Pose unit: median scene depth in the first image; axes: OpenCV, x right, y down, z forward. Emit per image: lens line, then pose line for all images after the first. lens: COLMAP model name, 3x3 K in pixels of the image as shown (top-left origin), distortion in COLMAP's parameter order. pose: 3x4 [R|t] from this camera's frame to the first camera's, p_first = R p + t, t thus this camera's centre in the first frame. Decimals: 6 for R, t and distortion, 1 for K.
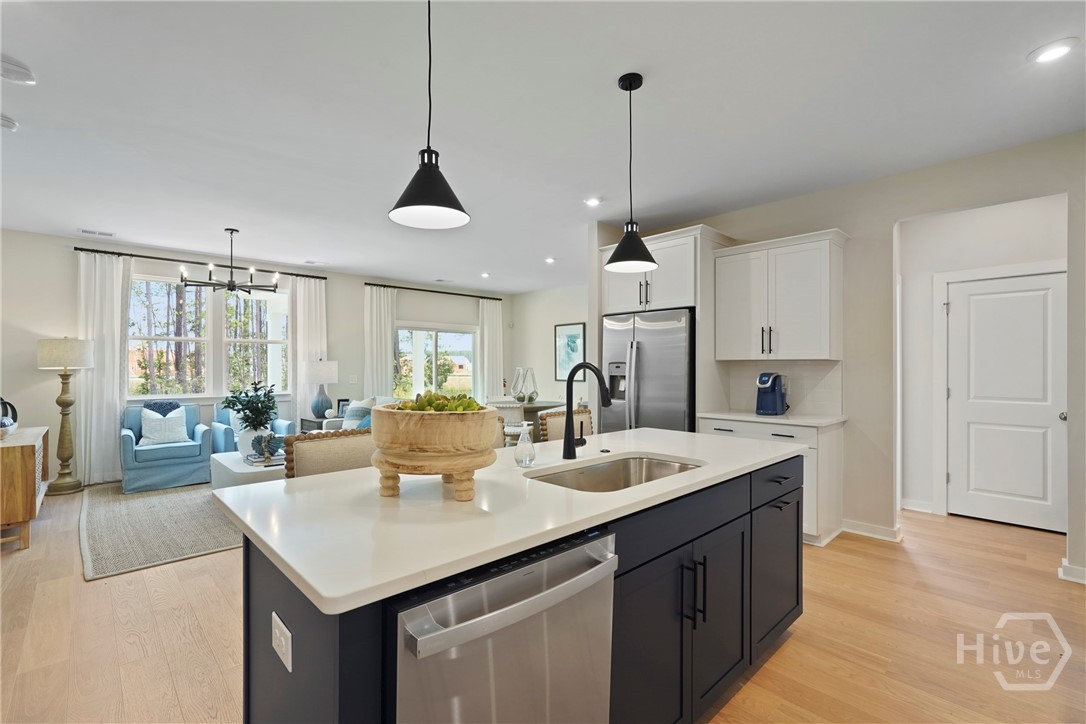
lens RADIAL K [[486.8, 0, 541.2], [0, 486.8, 367.6], [0, 0, 1]] dist [0.000815, 0.000355]
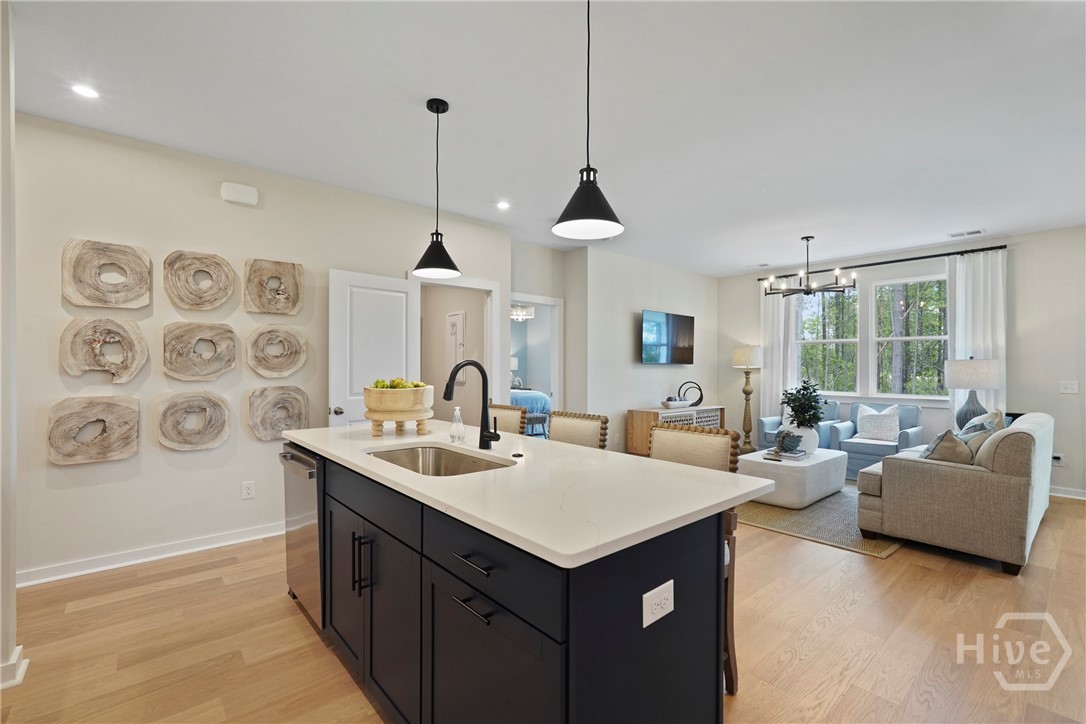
lens RADIAL K [[486.8, 0, 541.2], [0, 486.8, 367.6], [0, 0, 1]] dist [0.000815, 0.000355]
pose [[-0.037574, 0.004121, -0.999285, 0.438456], [-0.005959, 0.999973, 0.004348, -0.000012], [0.999276, 0.006118, -0.037548, 0.446189]]
